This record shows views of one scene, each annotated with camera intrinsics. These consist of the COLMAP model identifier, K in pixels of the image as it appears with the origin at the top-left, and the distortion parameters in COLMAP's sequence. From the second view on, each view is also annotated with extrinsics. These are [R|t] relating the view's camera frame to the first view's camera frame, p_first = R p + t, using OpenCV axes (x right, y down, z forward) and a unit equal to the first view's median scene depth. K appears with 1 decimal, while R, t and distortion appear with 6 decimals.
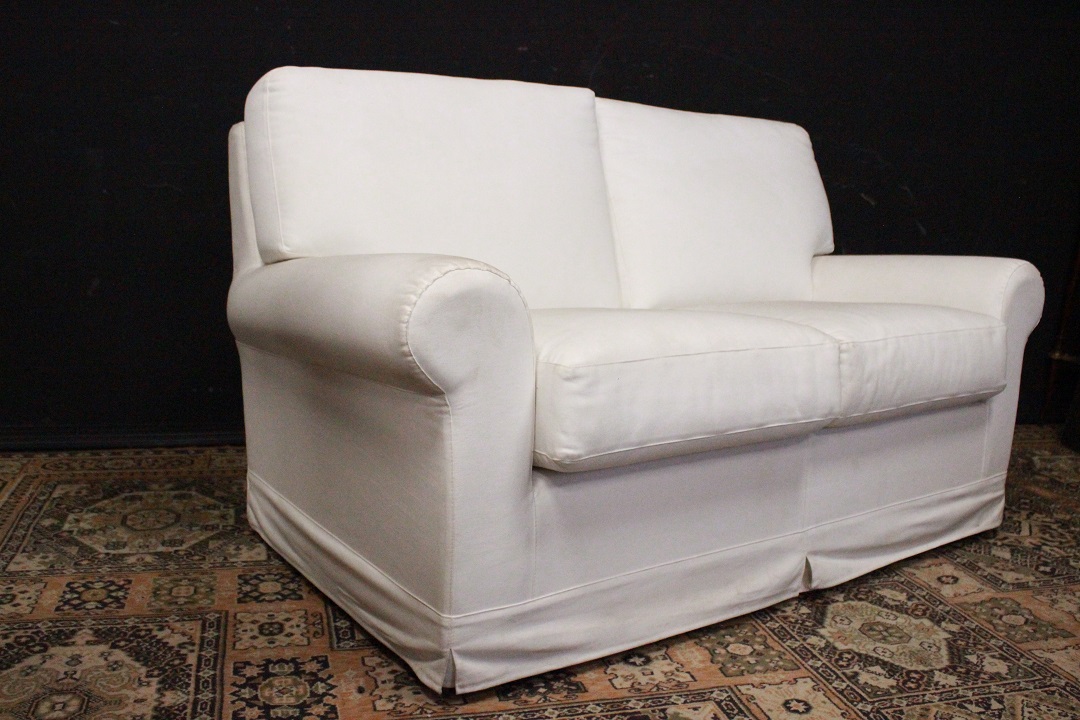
lens RADIAL K [[993.9, 0, 538.7], [0, 993.9, 360.6], [0, 0, 1]] dist [-0.110753, 0.020374]
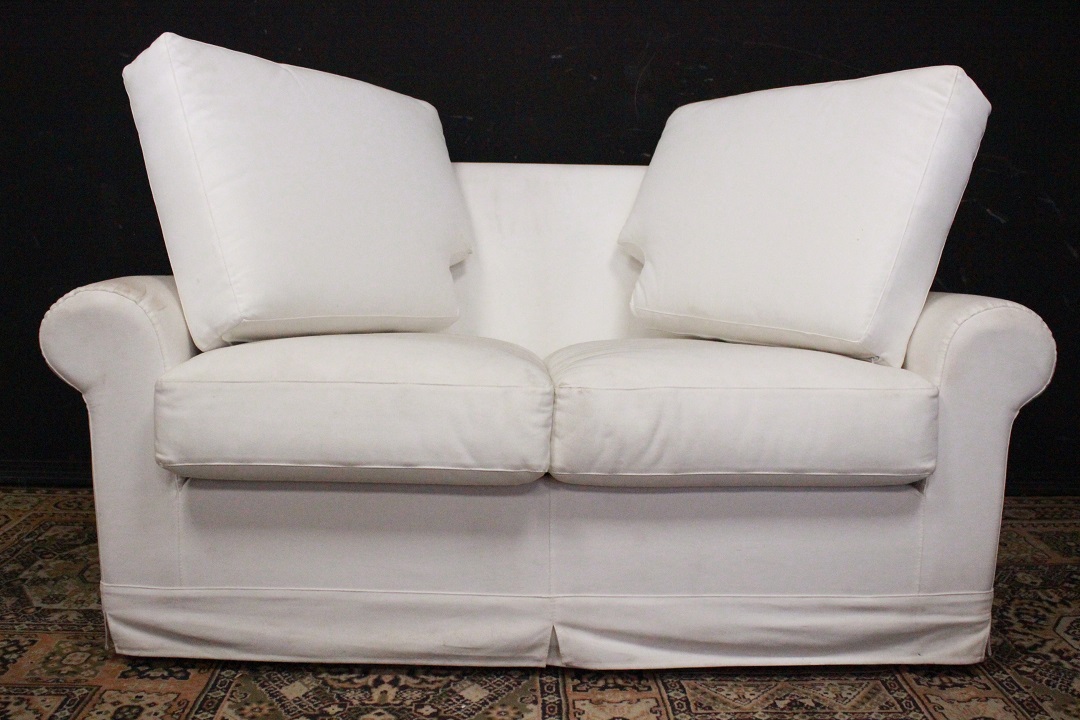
lens RADIAL K [[1027.8, 0, 523.4], [0, 1027.8, 338.4], [0, 0, 1]] dist [-0.083524, 0.000000]
pose [[0.816416, 0.063799, -0.573929, 0.808127], [-0.081651, 0.996647, -0.005359, -0.054496], [0.571663, 0.051237, 0.818887, 0.232046]]
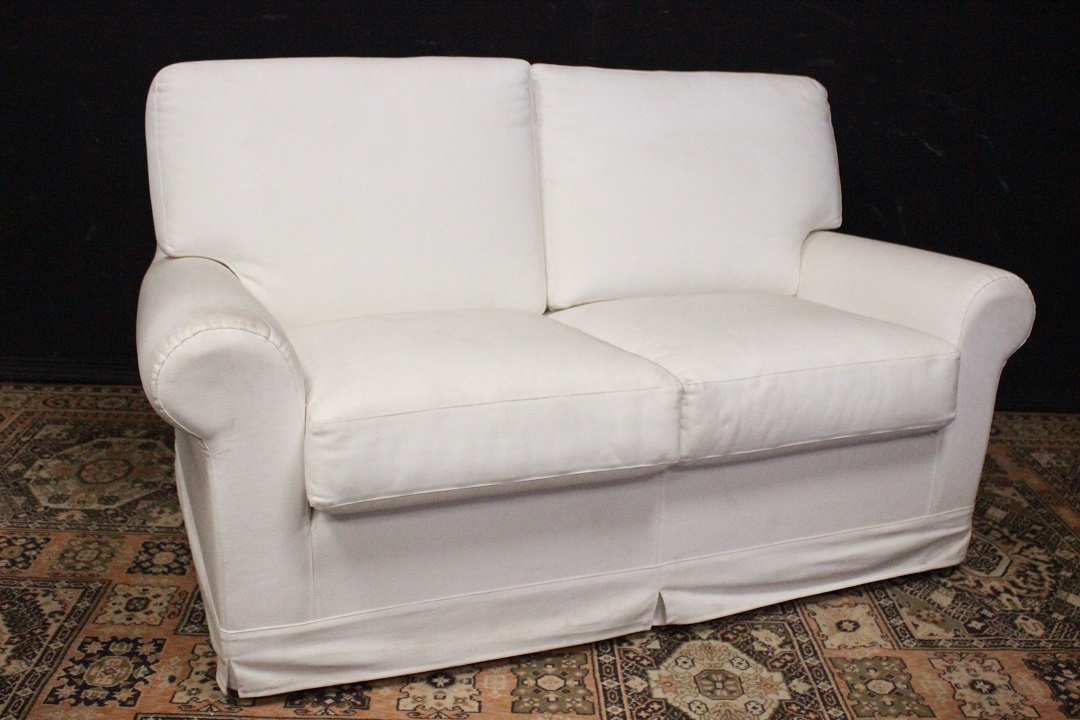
lens RADIAL K [[1115.5, 0, 537.6], [0, 1115.5, 361.6], [0, 0, 1]] dist [-0.097688, 0.000000]
pose [[0.972298, 0.073211, -0.221984, 0.404951], [-0.041830, 0.988851, 0.142913, -0.185616], [0.229972, -0.129668, 0.964520, -0.052809]]
